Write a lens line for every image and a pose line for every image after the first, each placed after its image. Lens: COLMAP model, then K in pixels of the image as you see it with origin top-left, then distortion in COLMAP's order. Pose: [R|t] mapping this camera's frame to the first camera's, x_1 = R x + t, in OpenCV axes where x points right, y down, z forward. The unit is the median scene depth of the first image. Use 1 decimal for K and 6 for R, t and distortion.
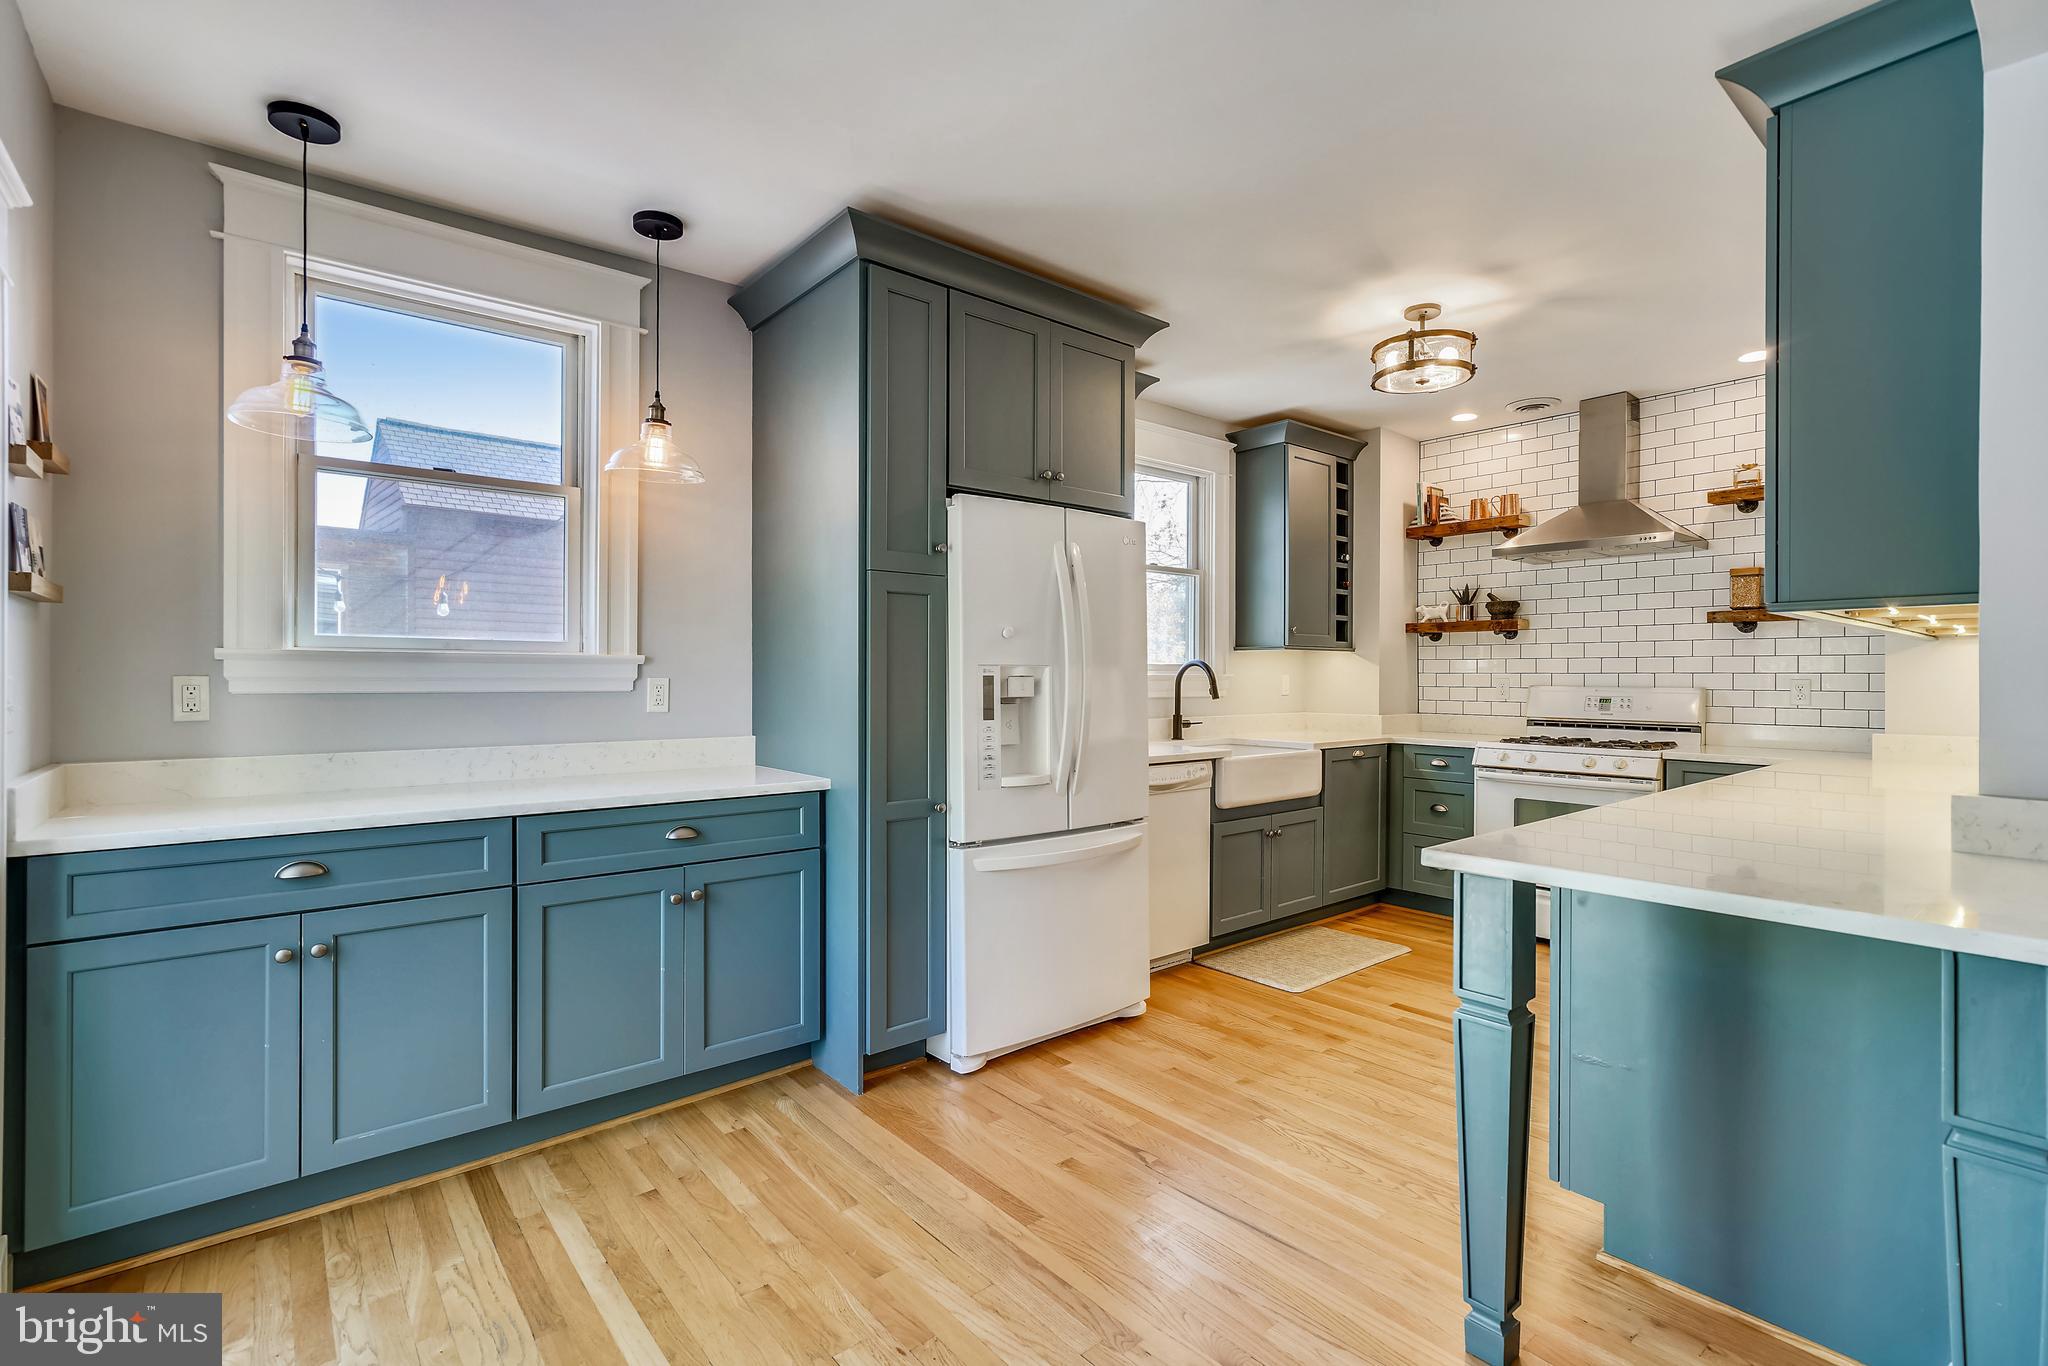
lens RADIAL K [[932.9, 0, 1023.3], [0, 932.9, 681.9], [0, 0, 1]] dist [-0.008143, 0.004039]
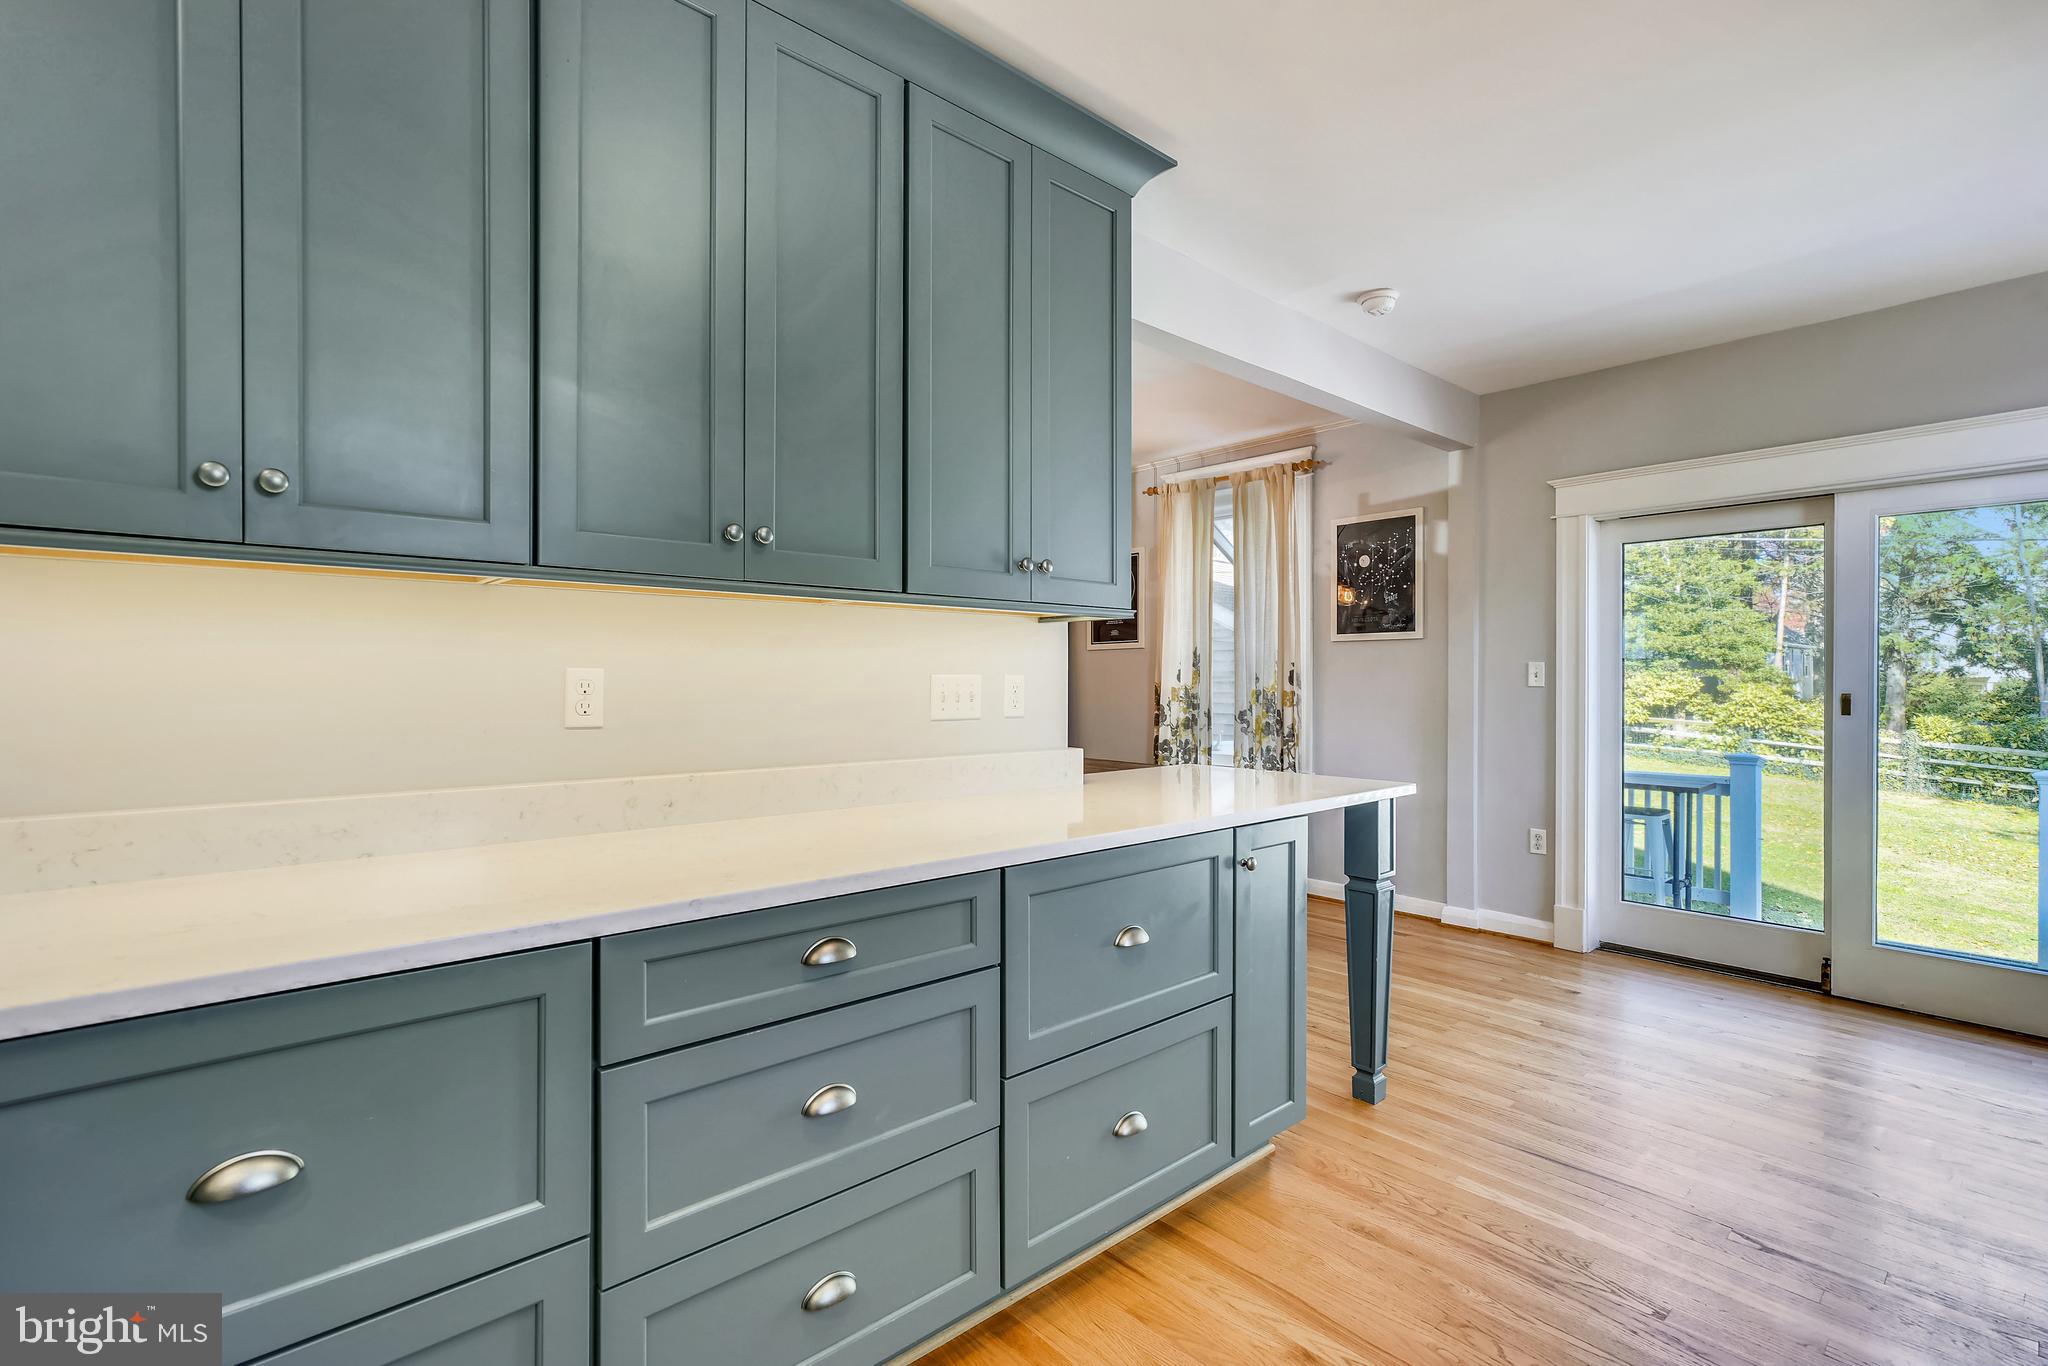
lens RADIAL K [[932.9, 0, 1008.8], [0, 932.9, 683.1], [0, 0, 1]] dist [-0.008143, 0.004039]
pose [[-0.999746, -0.003052, -0.022319, 0.455556], [-0.003254, 0.999954, 0.009032, -0.001906], [0.022290, 0.009102, -0.999710, 1.012096]]
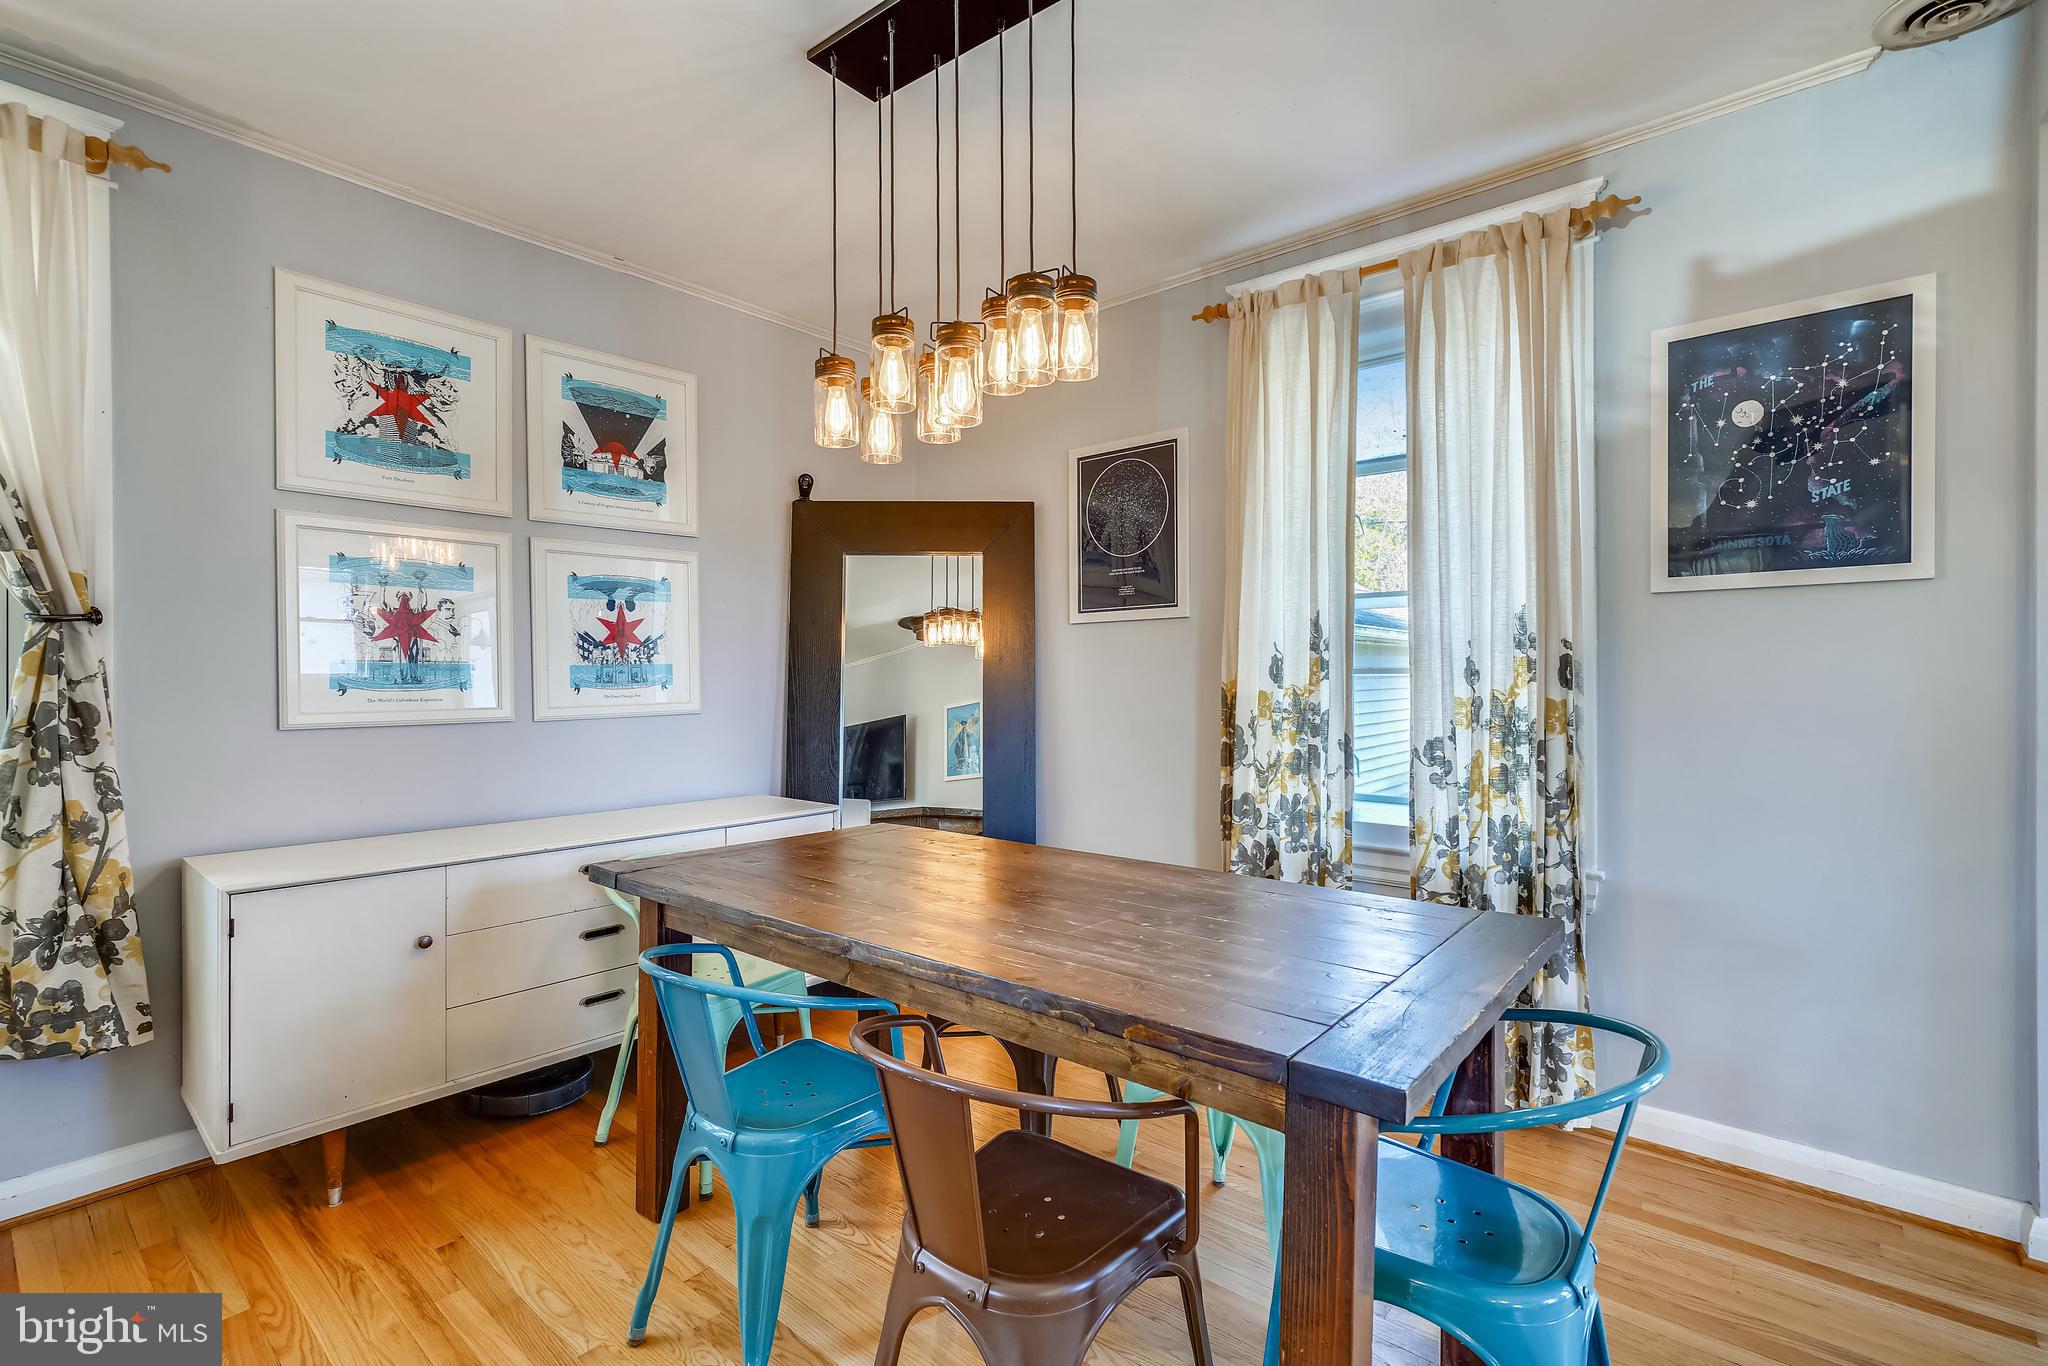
lens RADIAL K [[932.9, 0, 1041.5], [0, 932.9, 684.0], [0, 0, 1]] dist [-0.008143, 0.004039]
pose [[-0.981896, 0.003869, -0.189381, 0.479411], [0.001563, 0.999923, 0.012323, 0.000972], [0.189414, 0.011804, -0.981826, 0.324261]]
